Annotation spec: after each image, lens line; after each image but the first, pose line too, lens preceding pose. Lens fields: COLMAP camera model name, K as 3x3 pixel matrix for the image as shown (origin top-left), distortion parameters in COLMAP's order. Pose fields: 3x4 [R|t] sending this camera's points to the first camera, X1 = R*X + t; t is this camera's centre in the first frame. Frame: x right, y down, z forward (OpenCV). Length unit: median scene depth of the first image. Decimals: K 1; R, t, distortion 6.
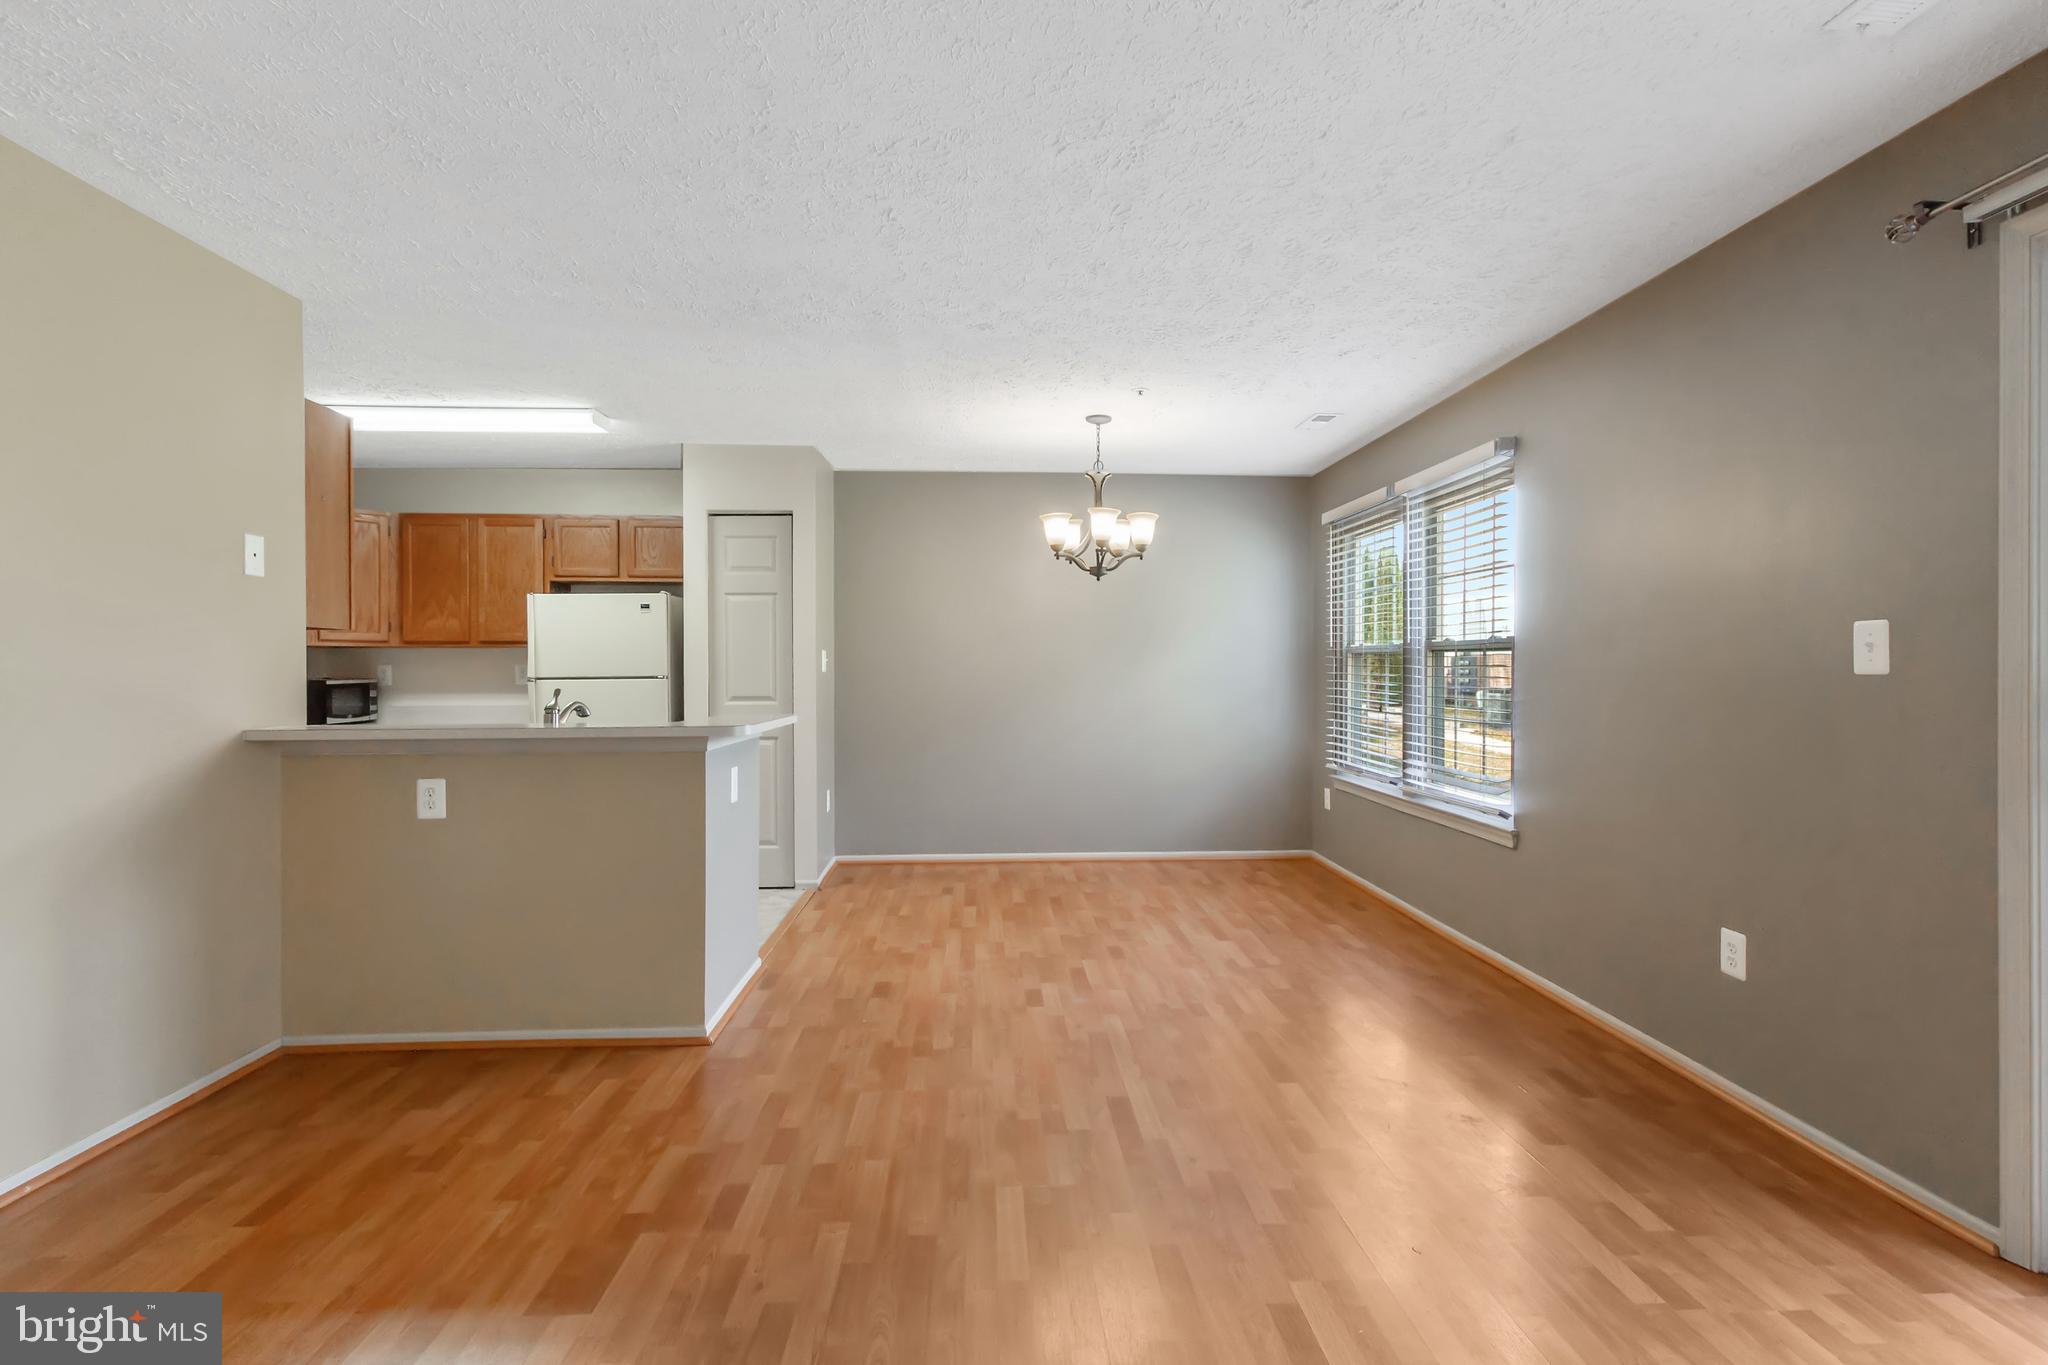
lens RADIAL K [[958.8, 0, 1033.9], [0, 958.8, 678.9], [0, 0, 1]] dist [0.003204, -0.002042]
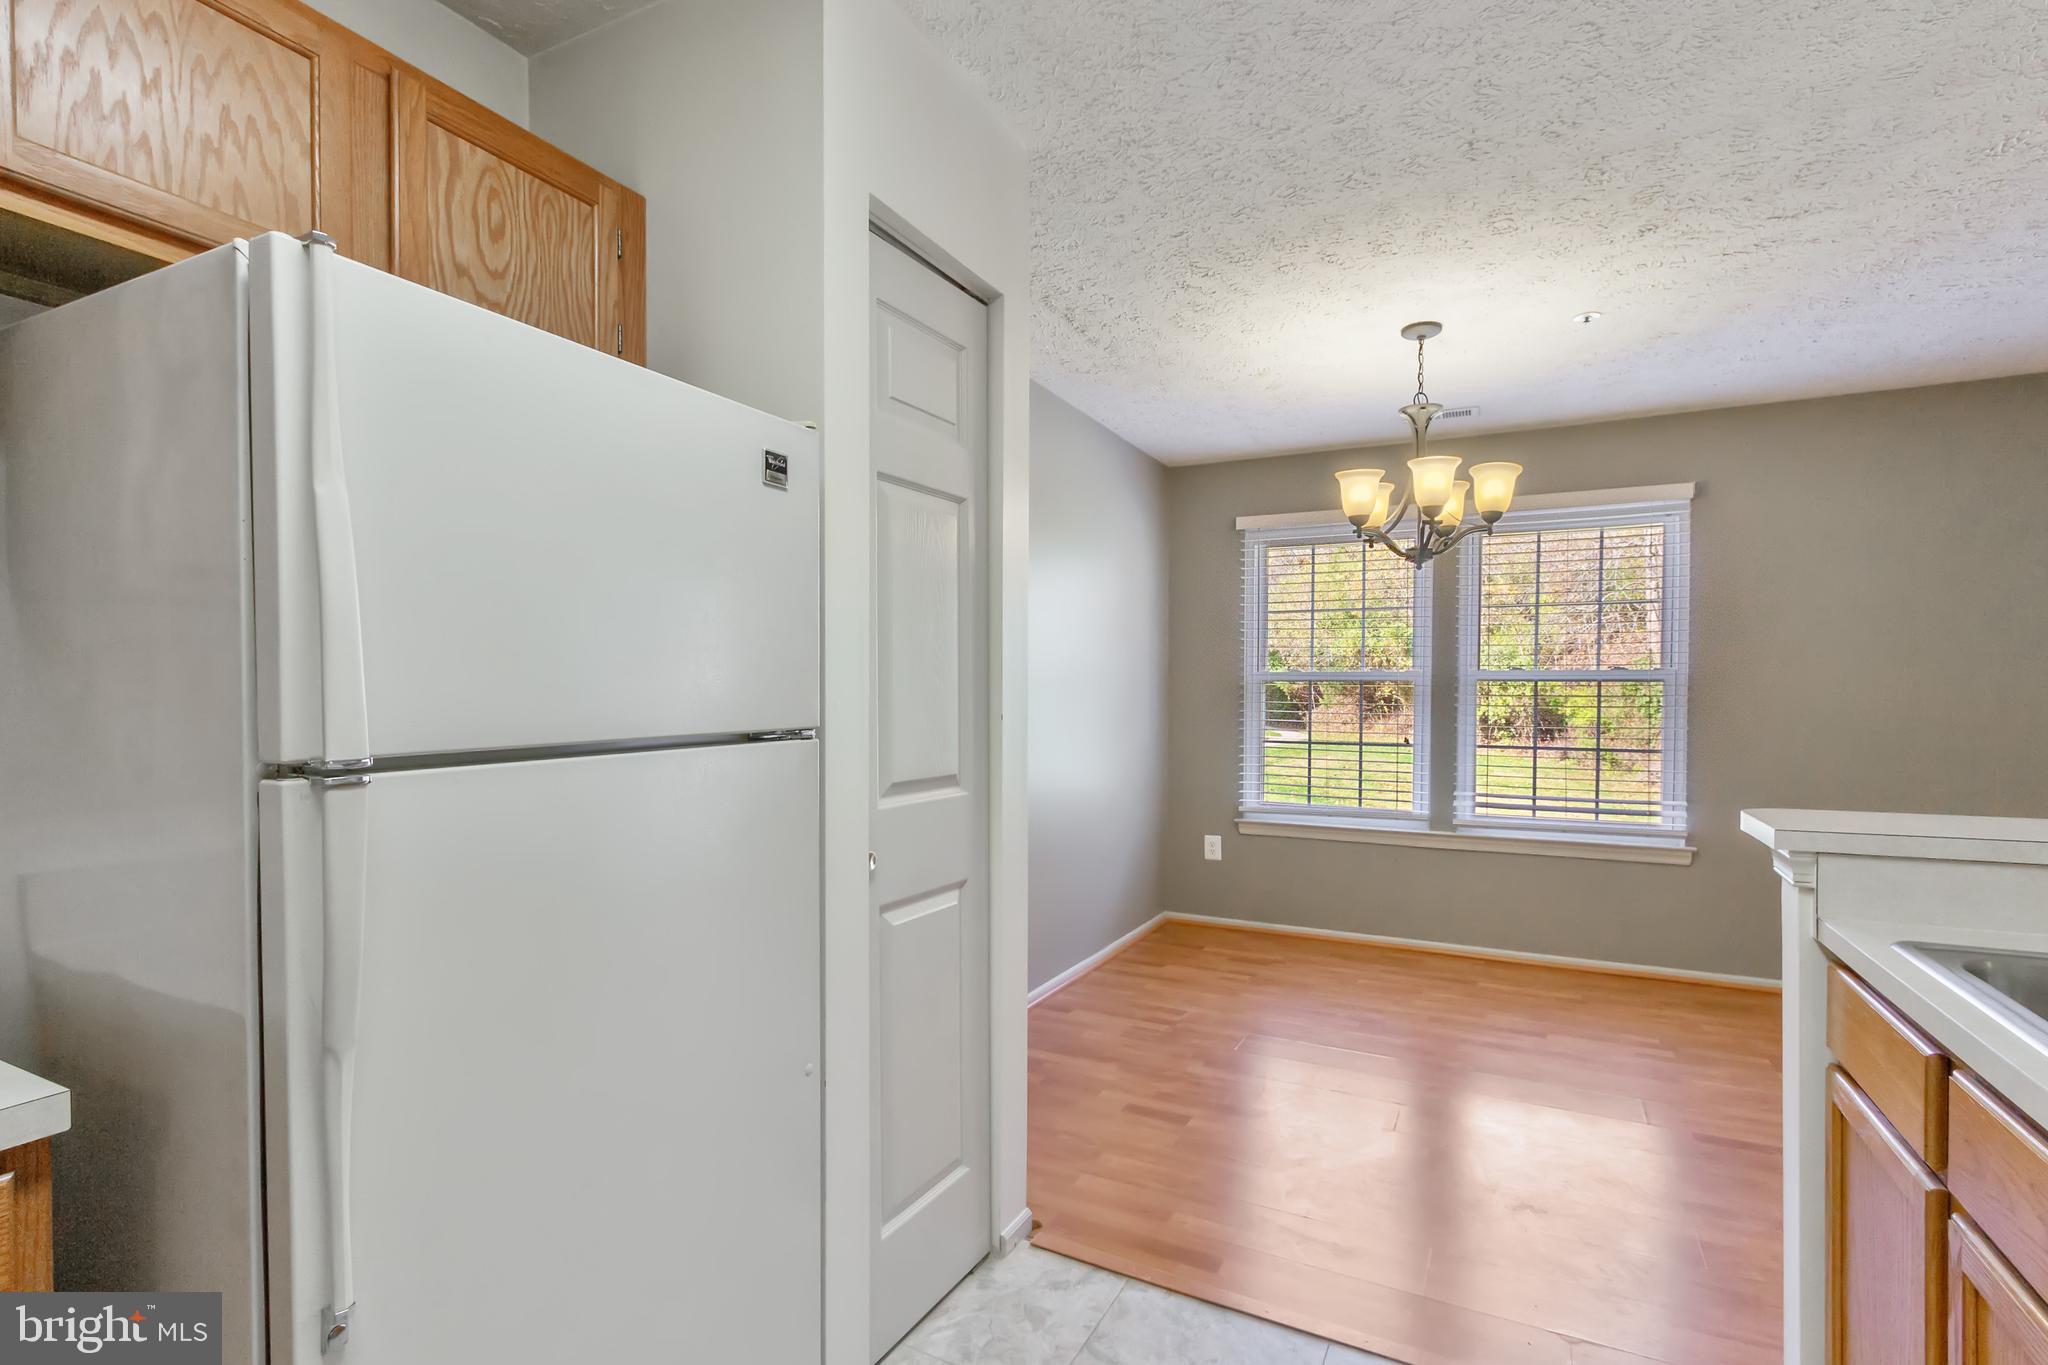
lens RADIAL K [[958.8, 0, 1034.2], [0, 958.8, 703.7], [0, 0, 1]] dist [0.003204, -0.002042]
pose [[0.503423, -0.008286, 0.864000, -0.774298], [0.004839, 0.999965, 0.006771, -0.015278], [-0.864026, 0.000772, 0.503446, 1.051946]]
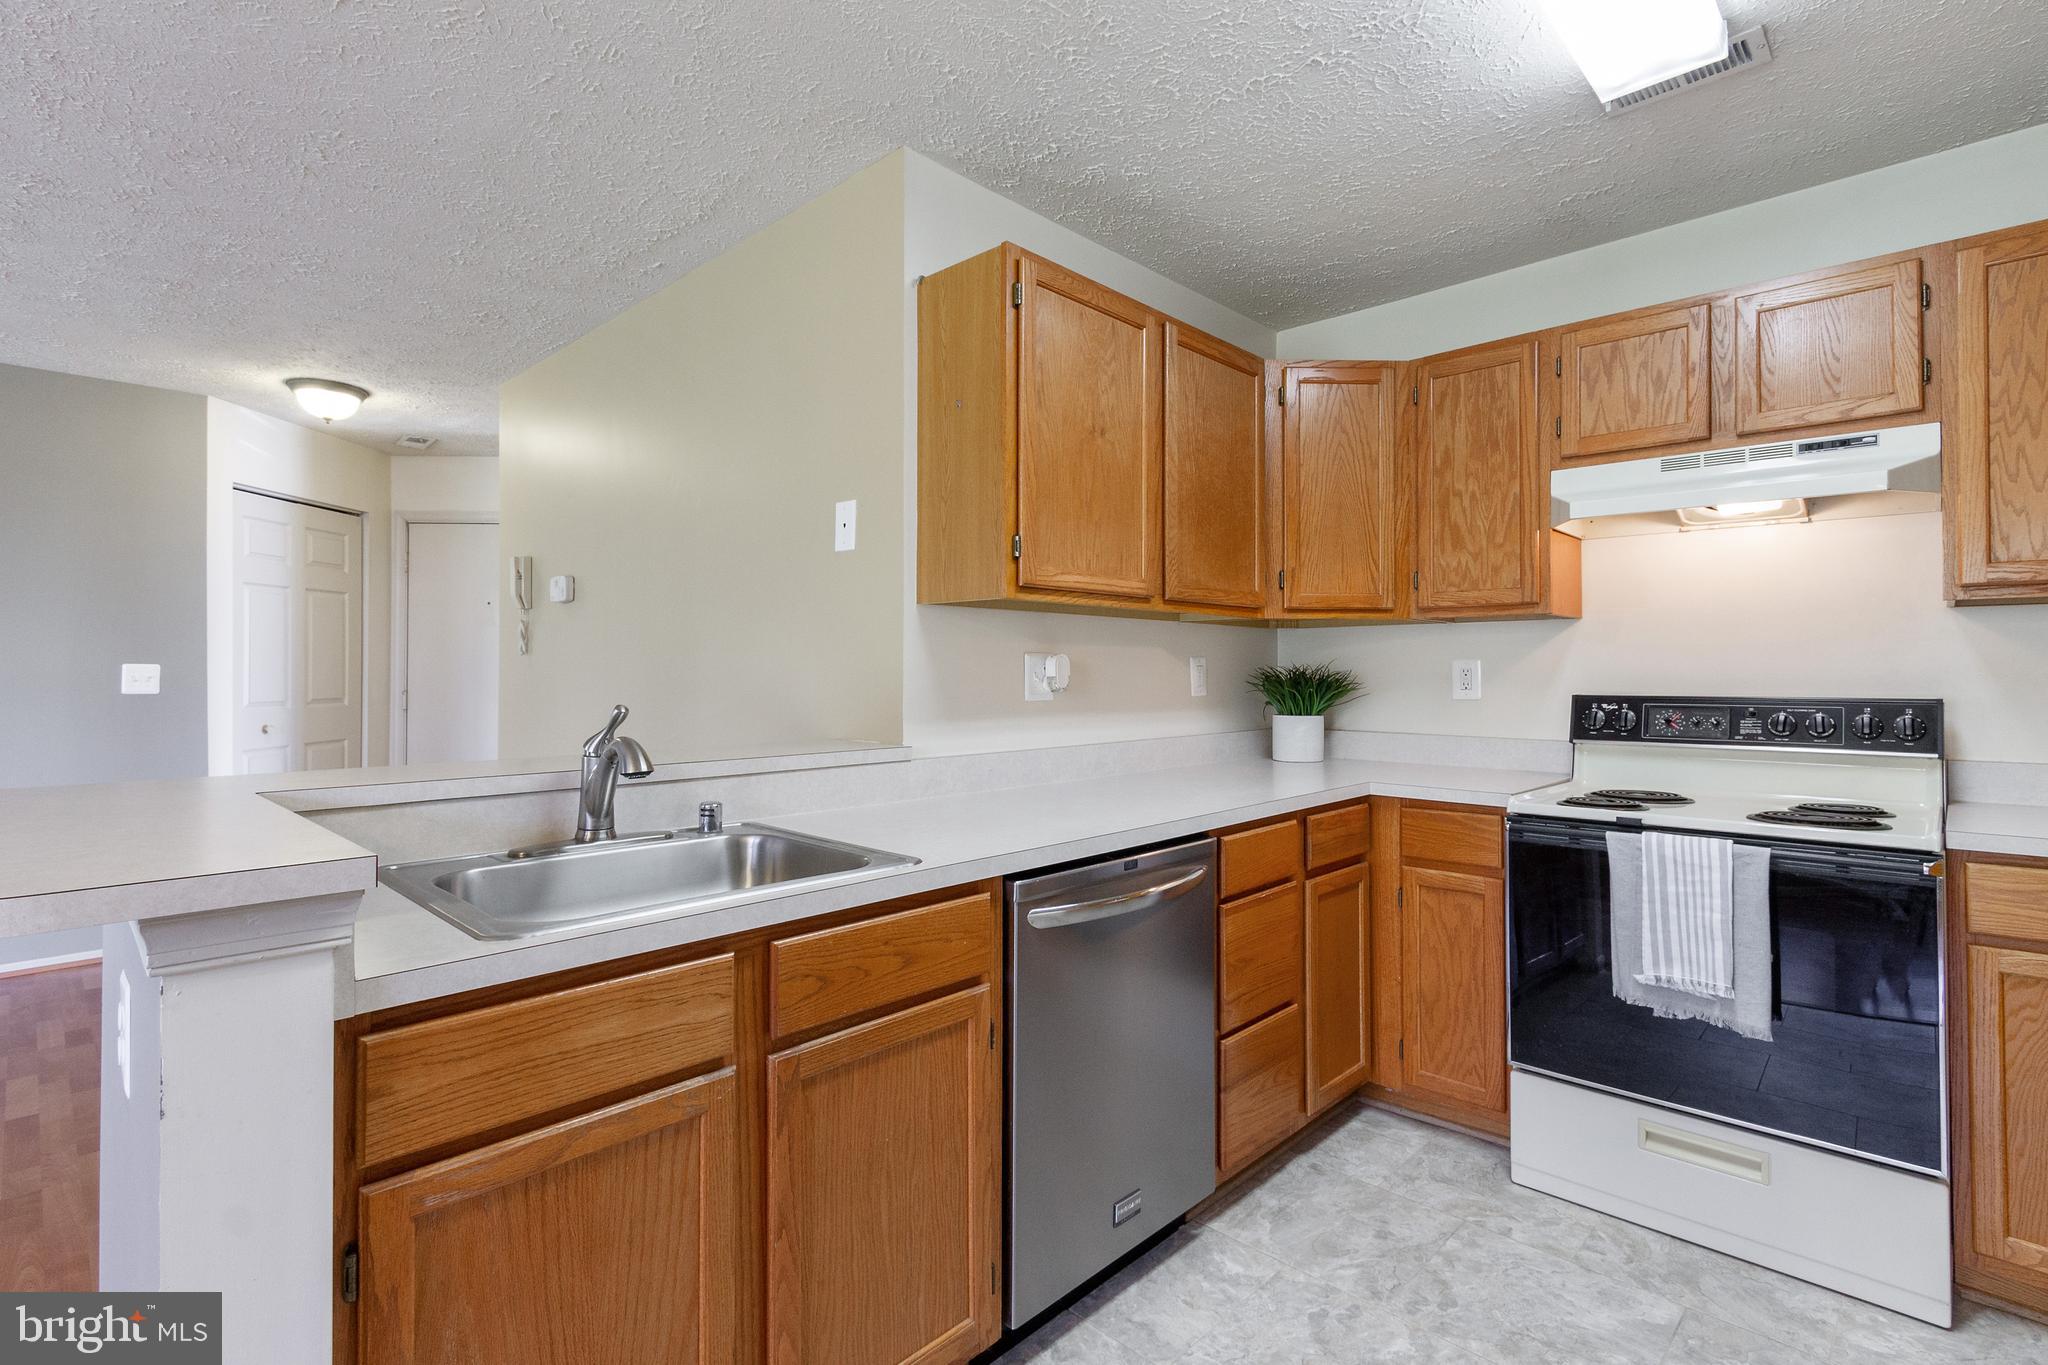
lens RADIAL K [[958.8, 0, 1044.6], [0, 958.8, 659.7], [0, 0, 1]] dist [0.003204, -0.002042]
pose [[-0.724983, -0.005918, -0.688741, -0.279847], [-0.003079, 0.999981, -0.005351, -0.008928], [0.688760, -0.001759, -0.724988, 1.266141]]
